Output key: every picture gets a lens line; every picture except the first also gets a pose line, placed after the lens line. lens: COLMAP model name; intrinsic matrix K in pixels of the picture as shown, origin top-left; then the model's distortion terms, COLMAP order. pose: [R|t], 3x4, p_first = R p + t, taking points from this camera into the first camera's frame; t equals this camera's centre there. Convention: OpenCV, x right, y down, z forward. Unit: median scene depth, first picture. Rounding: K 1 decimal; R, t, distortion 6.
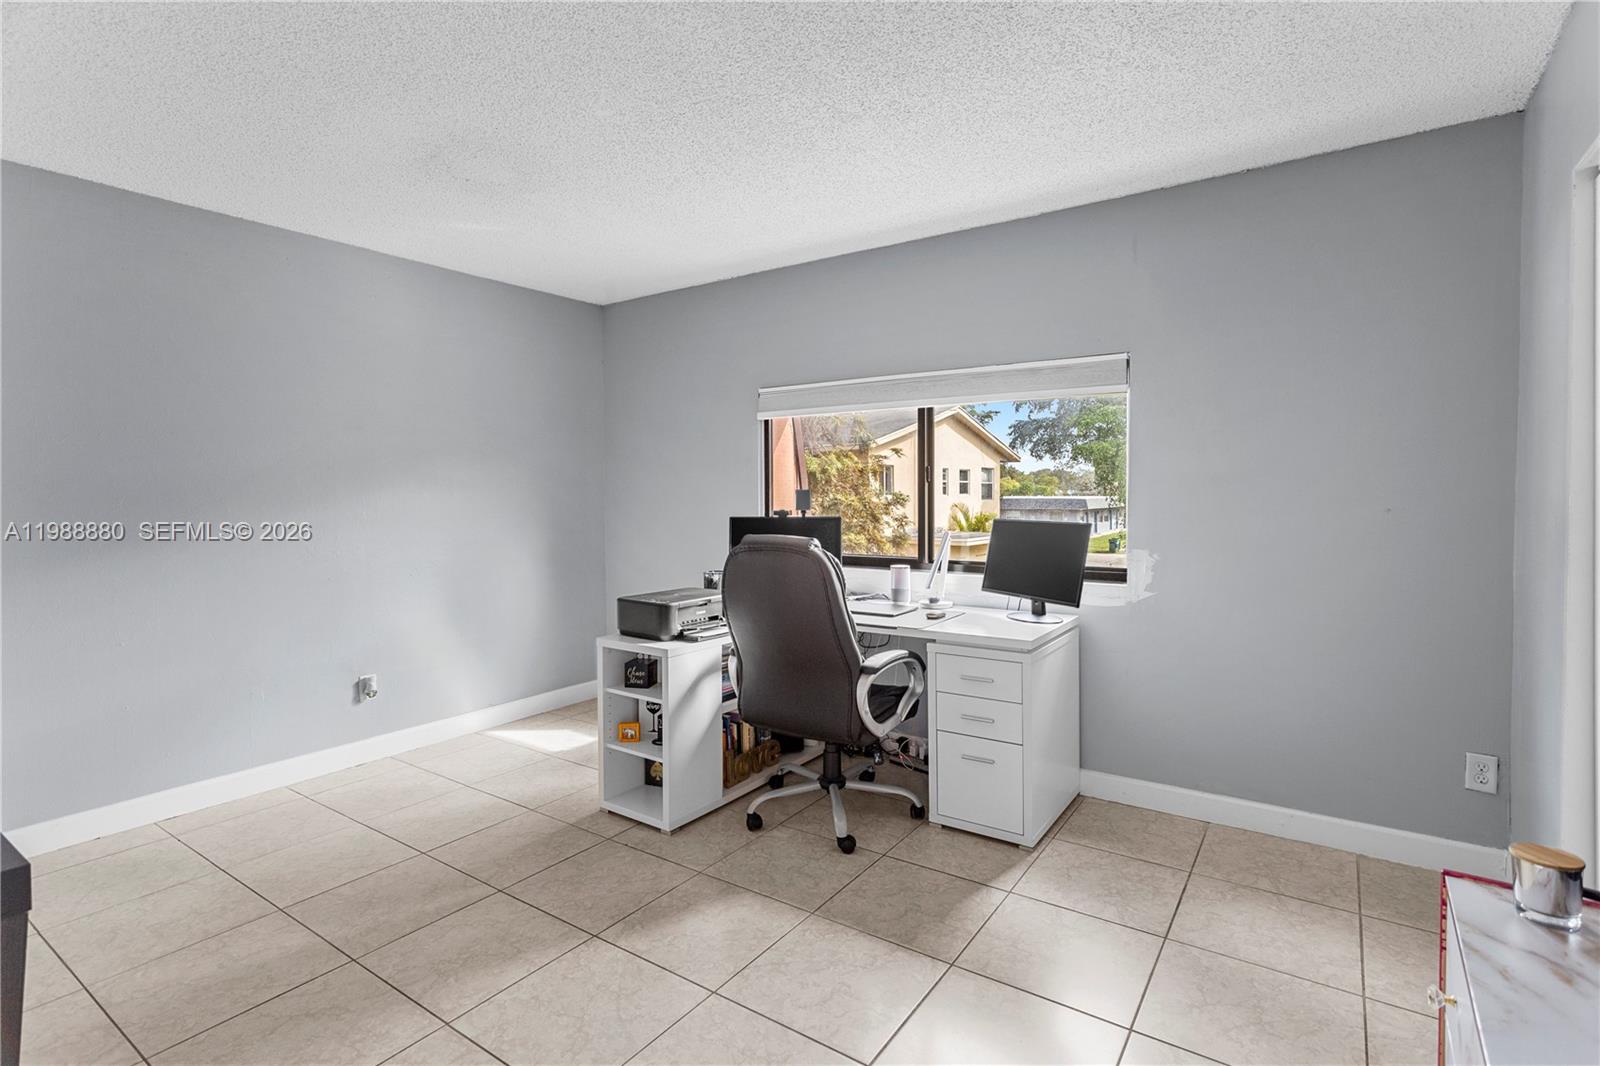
lens RADIAL K [[769.9, 0, 806.5], [0, 769.9, 515.5], [0, 0, 1]] dist [0.000294, 0.000632]
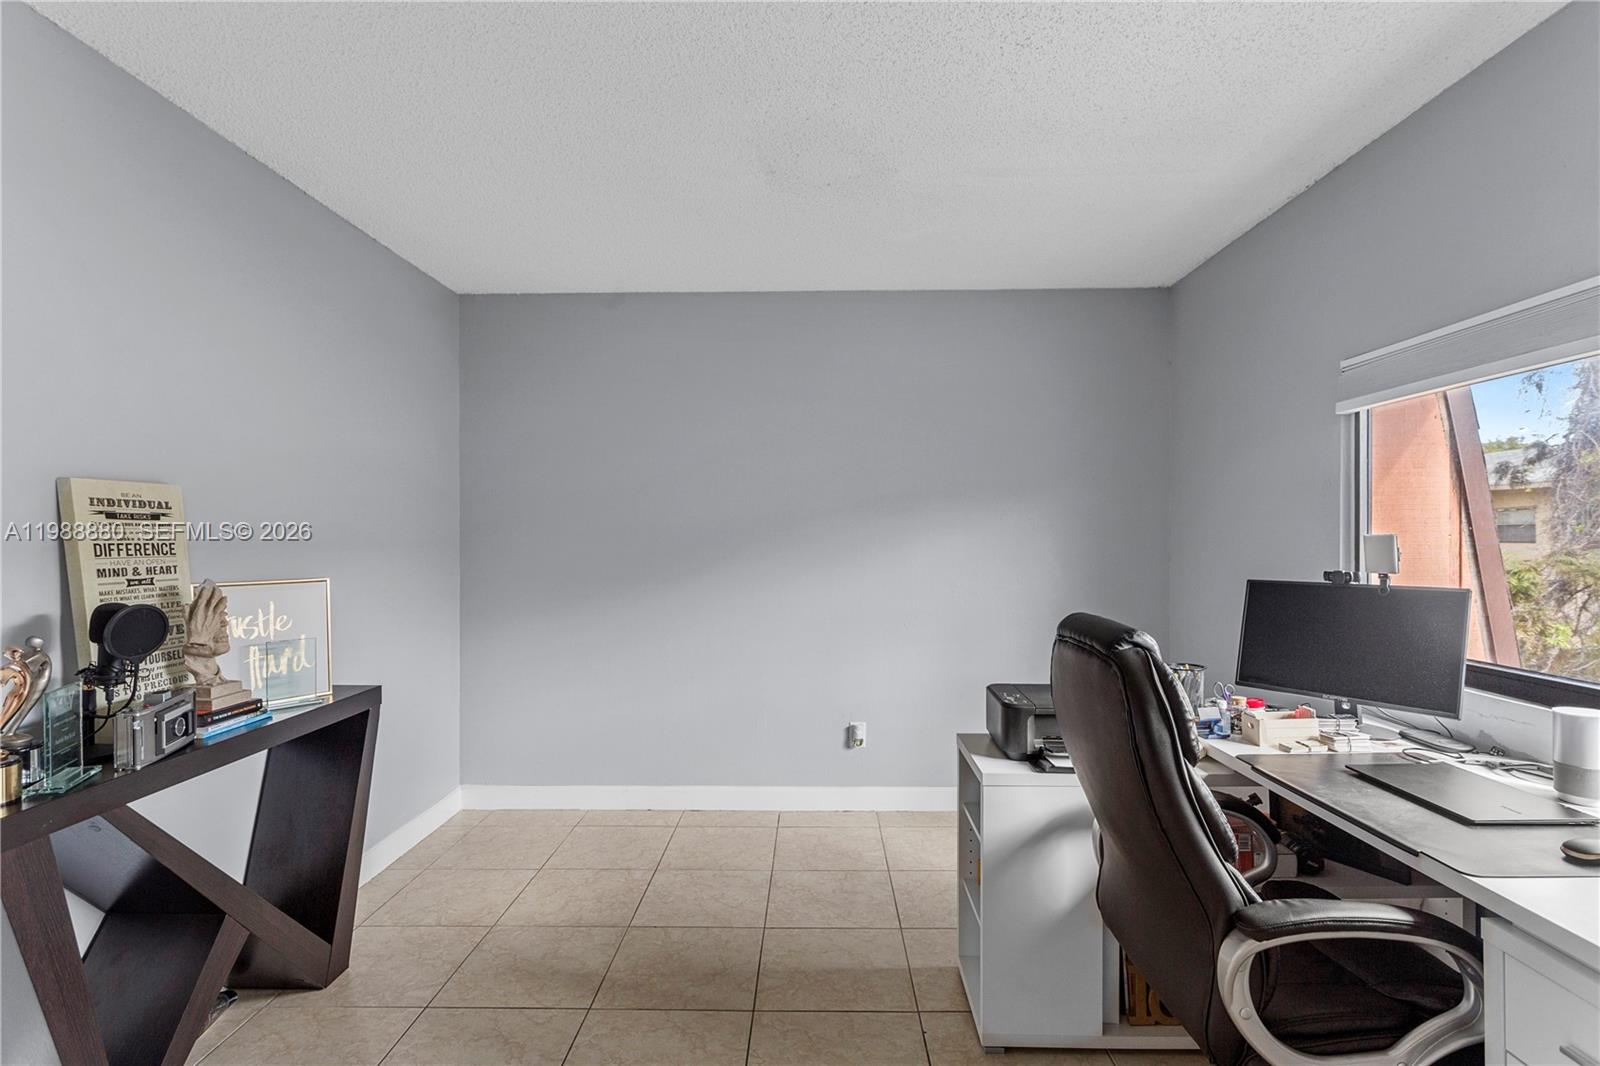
lens RADIAL K [[803.4, 0, 797.7], [0, 803.4, 539.0], [0, 0, 1]] dist [-0.000332, 0.000413]
pose [[0.556546, 0.007108, -0.830787, 0.287954], [-0.027265, 0.999581, -0.009713, -0.016953], [0.830370, 0.028058, 0.556506, 0.434729]]
